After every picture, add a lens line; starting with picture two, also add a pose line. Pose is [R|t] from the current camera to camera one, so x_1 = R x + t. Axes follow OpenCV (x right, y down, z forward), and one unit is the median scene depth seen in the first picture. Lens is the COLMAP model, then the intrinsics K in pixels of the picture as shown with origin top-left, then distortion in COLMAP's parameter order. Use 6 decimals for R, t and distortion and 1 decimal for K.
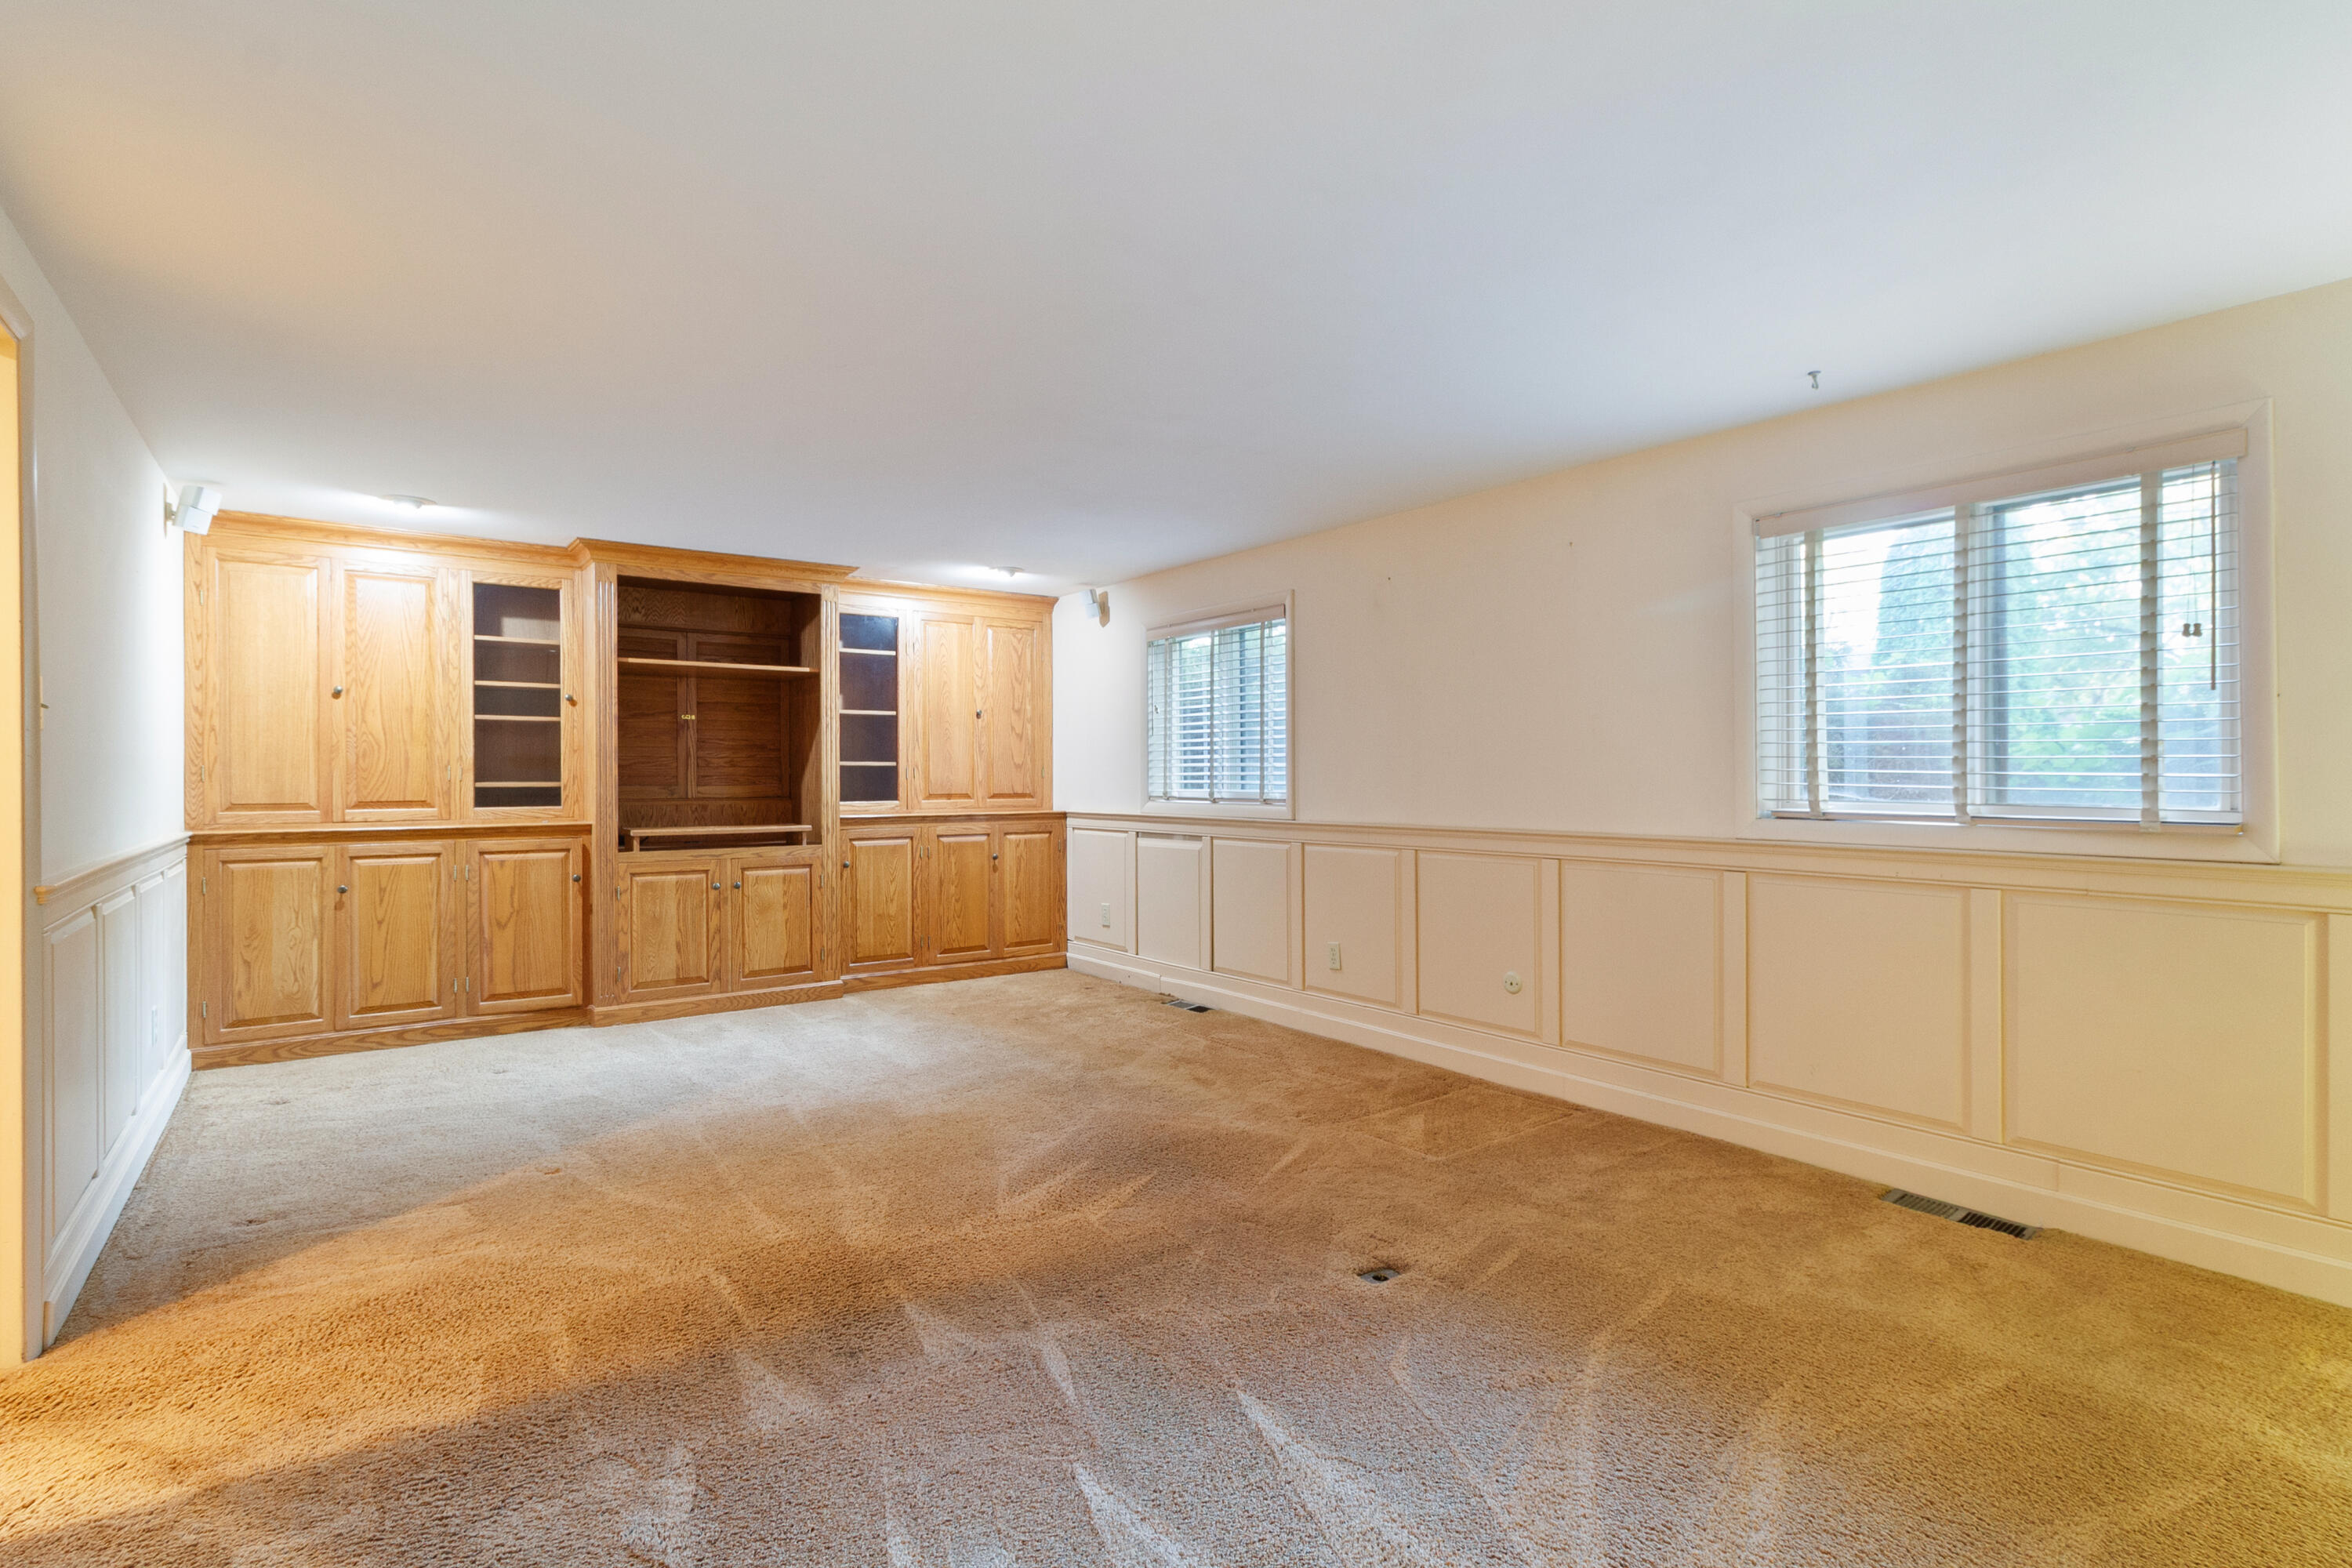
lens RADIAL K [[1146.3, 0, 1176.0], [0, 1146.3, 784.0], [0, 0, 1]] dist [0.001387, 0.000126]
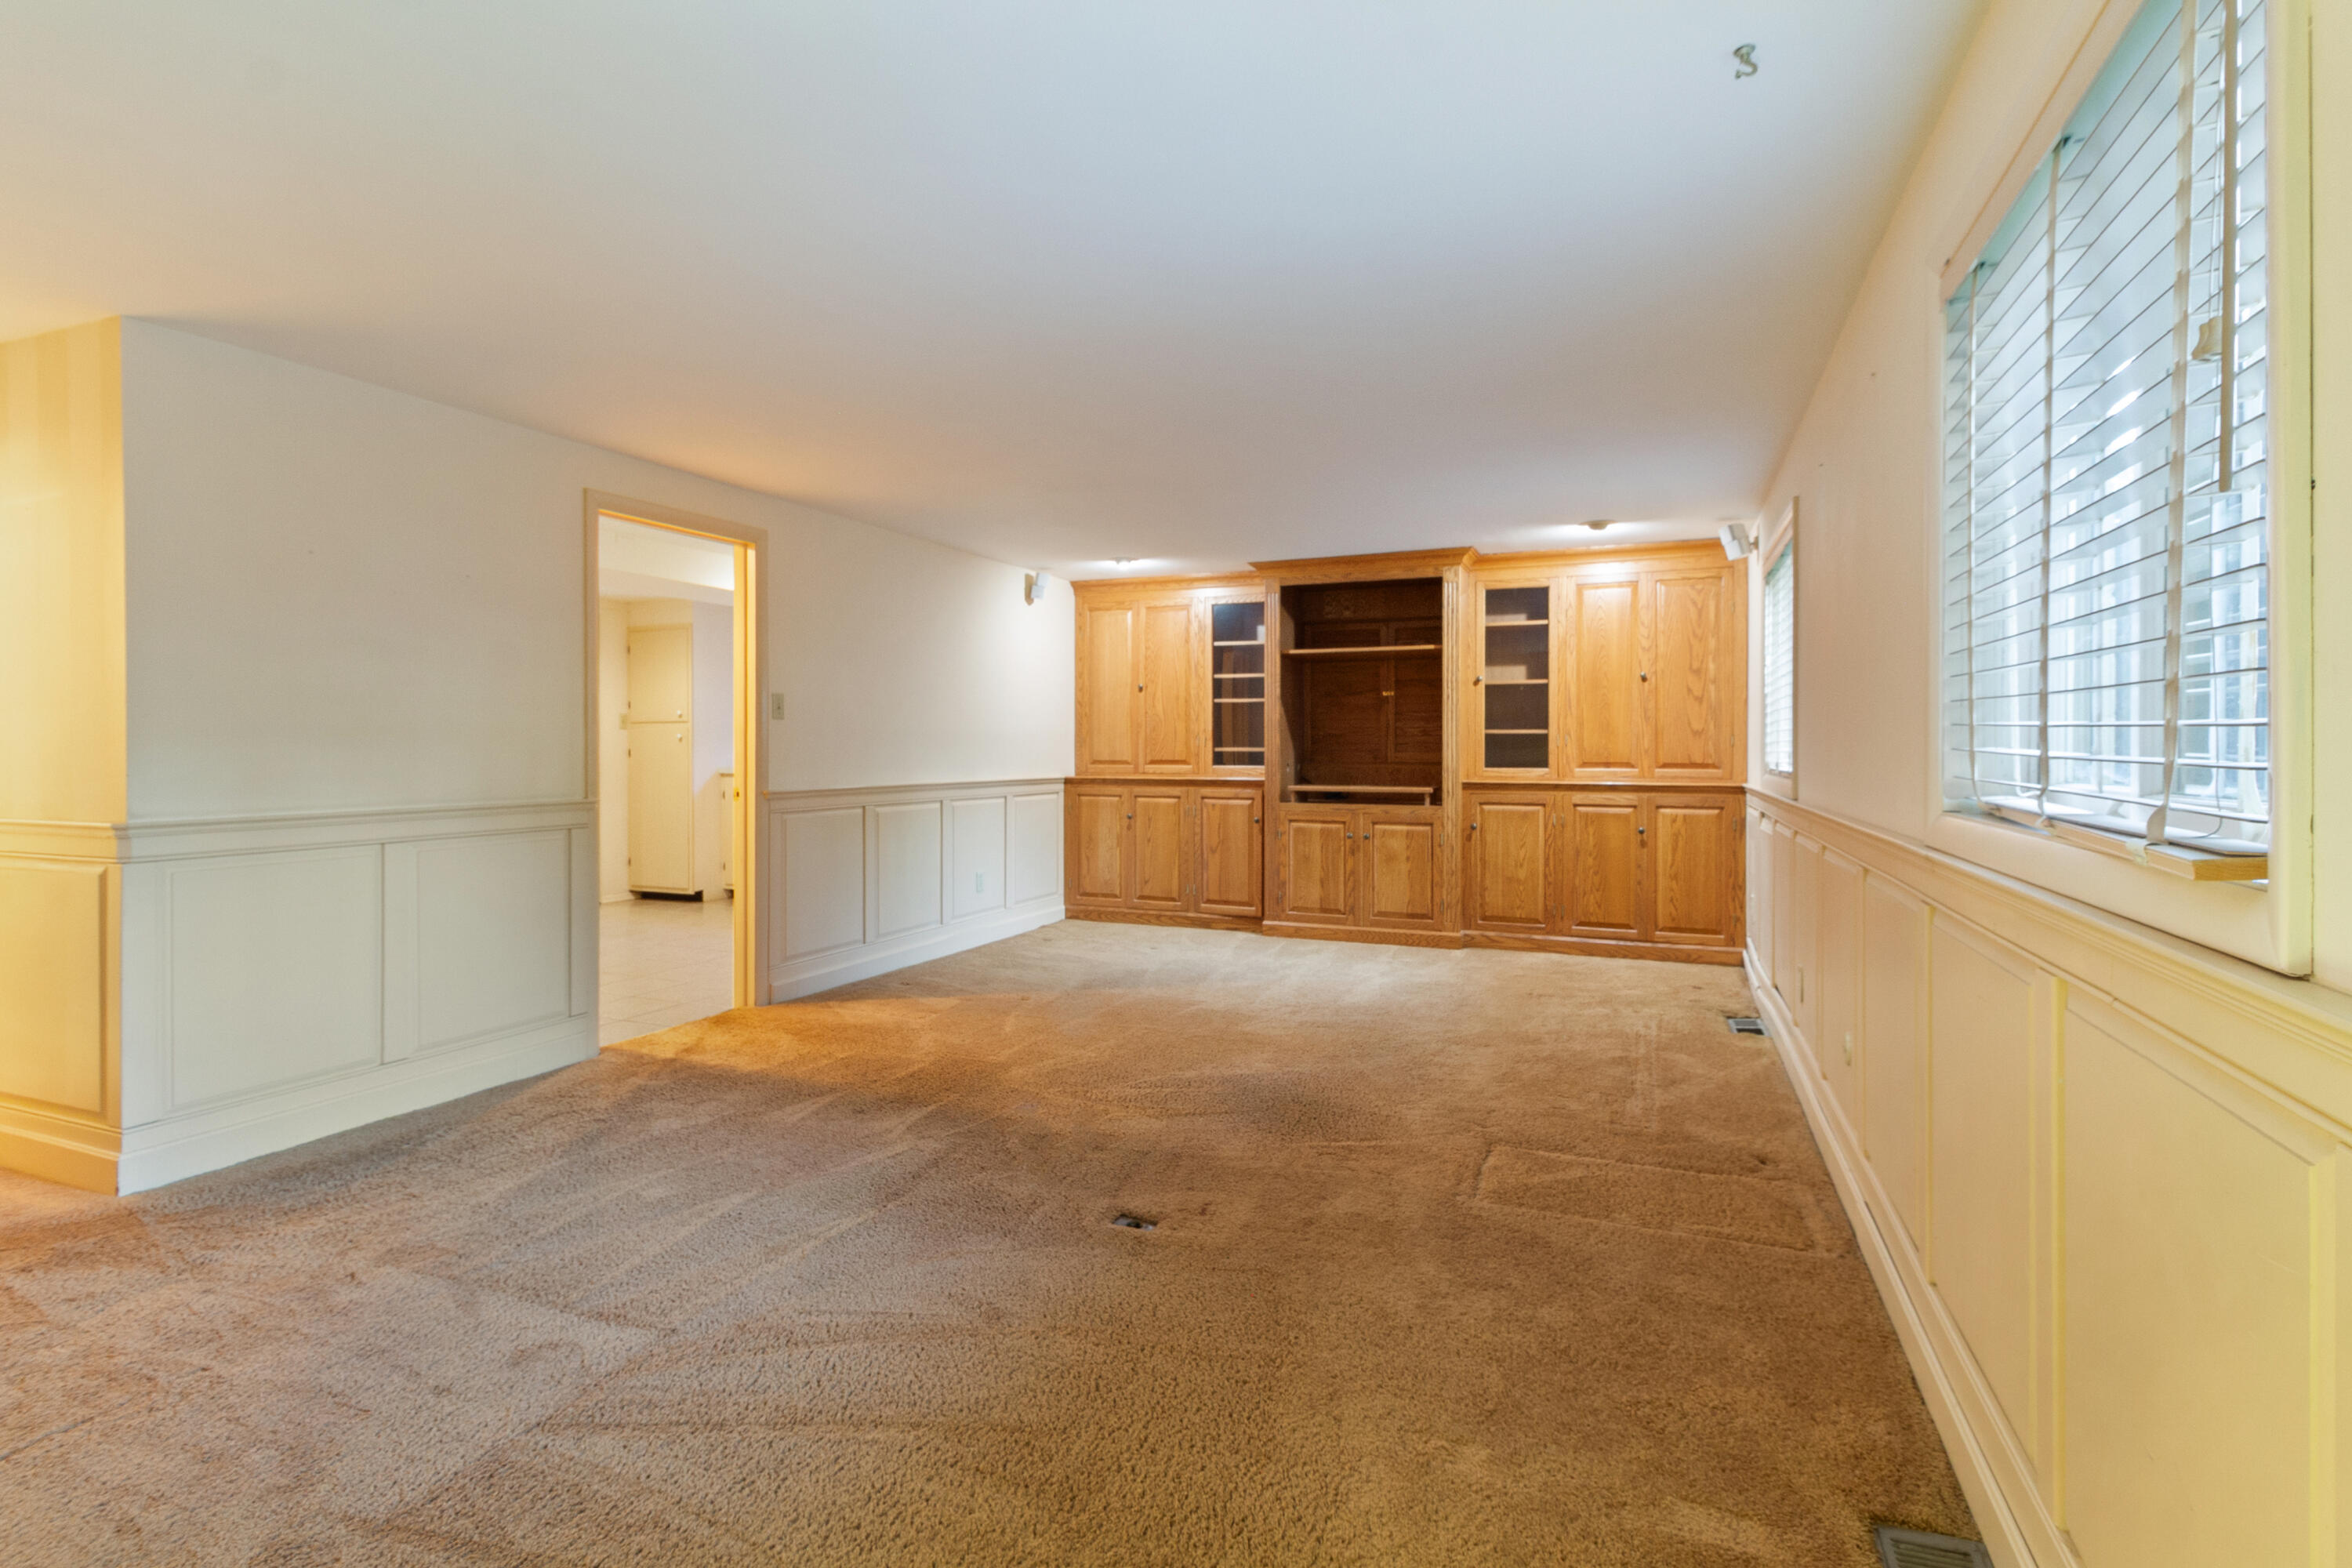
lens RADIAL K [[1121.6, 0, 1167.8], [0, 1121.6, 753.5], [0, 0, 1]] dist [-0.003125, -0.000293]
pose [[0.493704, 0.006242, -0.869607, 0.510713], [-0.009672, 0.999952, 0.001686, 0.003837], [0.869576, 0.007578, 0.493741, 0.256062]]
